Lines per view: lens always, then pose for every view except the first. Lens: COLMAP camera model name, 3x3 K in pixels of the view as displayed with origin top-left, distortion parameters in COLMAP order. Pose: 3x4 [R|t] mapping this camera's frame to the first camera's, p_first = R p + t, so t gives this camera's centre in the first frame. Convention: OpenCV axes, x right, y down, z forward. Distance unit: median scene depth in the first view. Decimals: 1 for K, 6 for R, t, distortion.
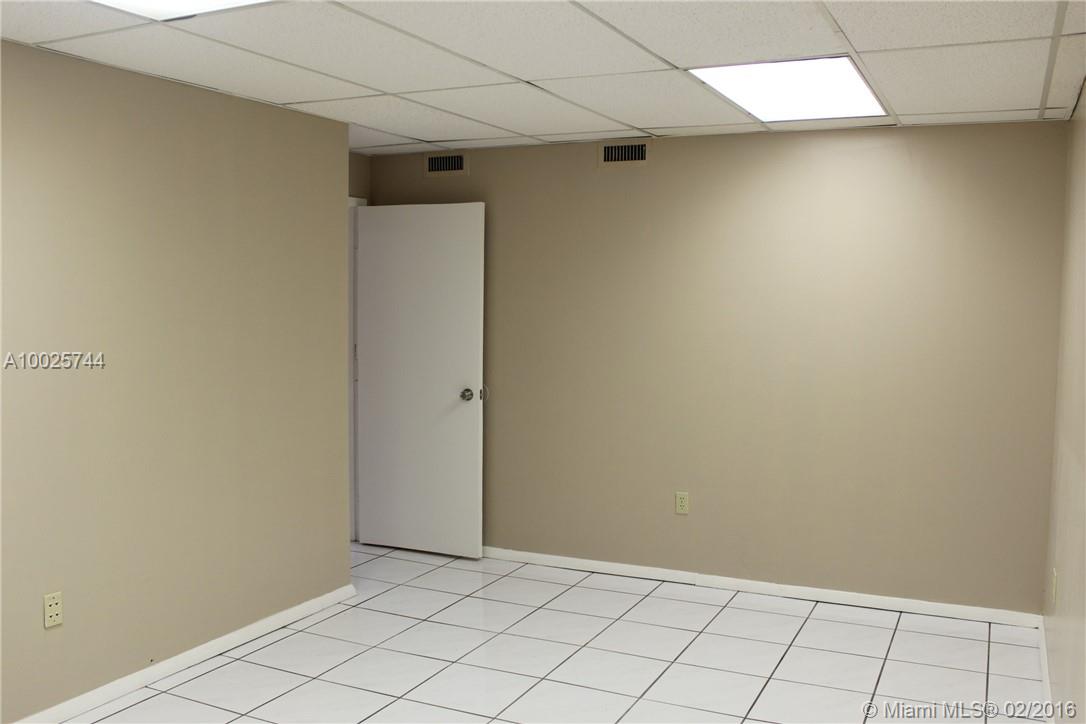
lens RADIAL K [[984.3, 0, 543.0], [0, 984.3, 362.0], [0, 0, 1]] dist [-0.006361, 0.007755]
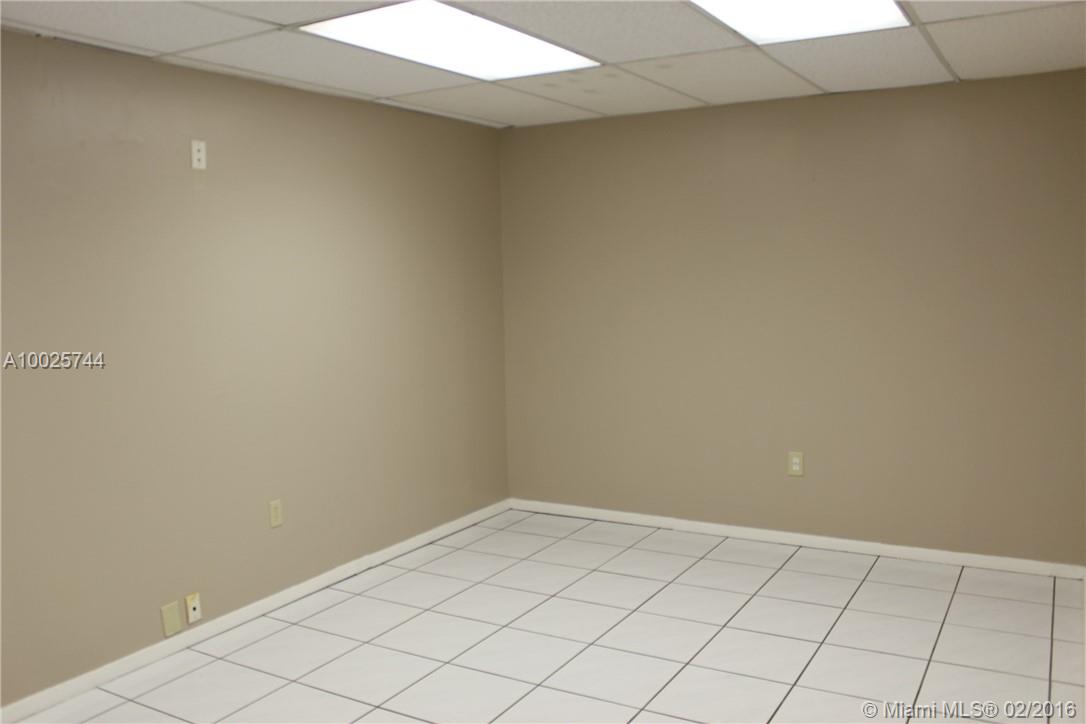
lens RADIAL K [[916.0, 0, 511.8], [0, 916.0, 357.5], [0, 0, 1]] dist [-0.125570, 0.121031]
pose [[0.992185, -0.025362, -0.122168, 0.073773], [0.029857, 0.998938, 0.035105, -0.009354], [0.121148, -0.038478, 0.991888, 0.156285]]
